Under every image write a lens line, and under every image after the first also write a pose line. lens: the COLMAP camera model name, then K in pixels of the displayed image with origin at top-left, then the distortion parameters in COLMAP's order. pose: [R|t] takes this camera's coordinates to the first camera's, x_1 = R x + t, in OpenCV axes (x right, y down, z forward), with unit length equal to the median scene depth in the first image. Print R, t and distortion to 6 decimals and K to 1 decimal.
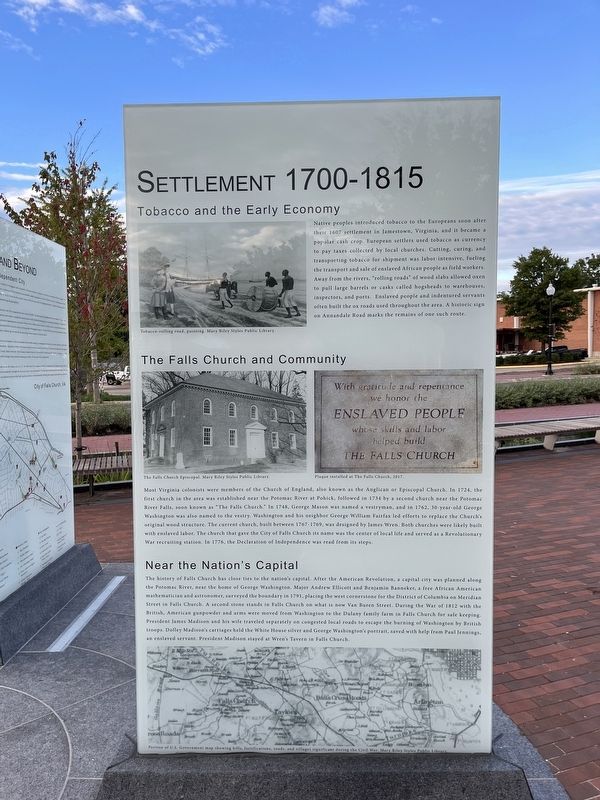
lens RADIAL K [[601.8, 0, 296.9], [0, 601.8, 400.4], [0, 0, 1]] dist [0.066388, -0.104688]
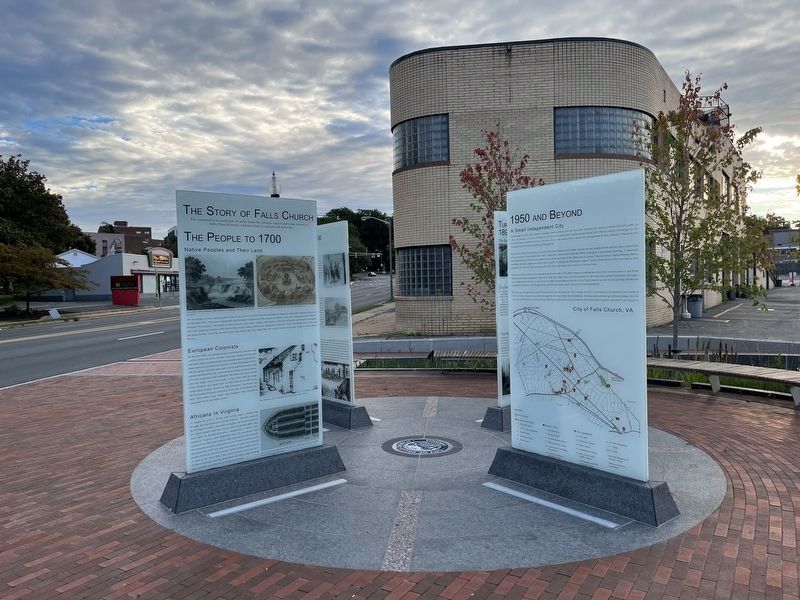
lens RADIAL K [[601.8, 0, 402.4], [0, 601.8, 296.0], [0, 0, 1]] dist [0.066388, -0.104688]
pose [[-0.750957, 0.042090, -0.659009, 1.193233], [-0.011754, 0.996957, 0.077068, -0.265387], [0.660247, 0.065621, -0.748177, 3.238928]]
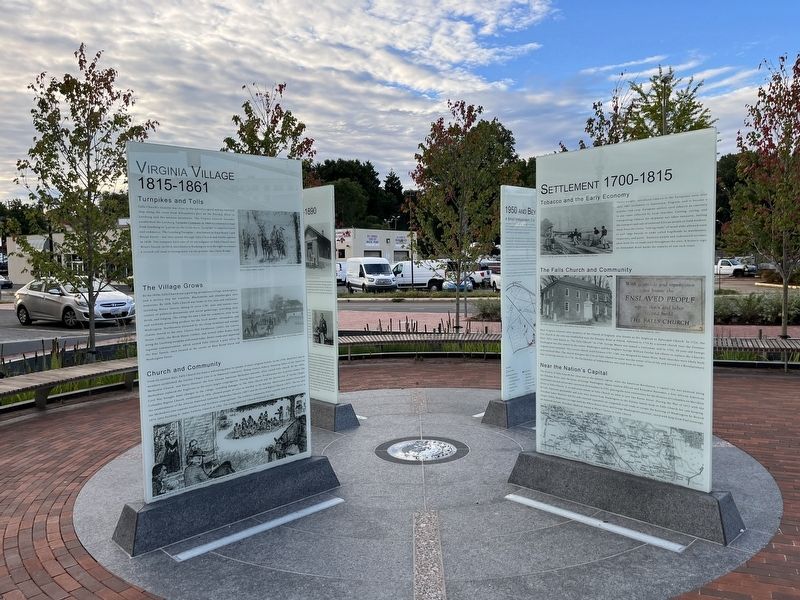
lens RADIAL K [[601.8, 0, 404.9], [0, 601.8, 294.8], [0, 0, 1]] dist [0.066388, -0.104688]
pose [[0.720531, 0.033075, -0.692633, 0.902496], [-0.033814, 0.999349, 0.012546, 0.011841], [0.692598, 0.014381, 0.721181, -0.910203]]
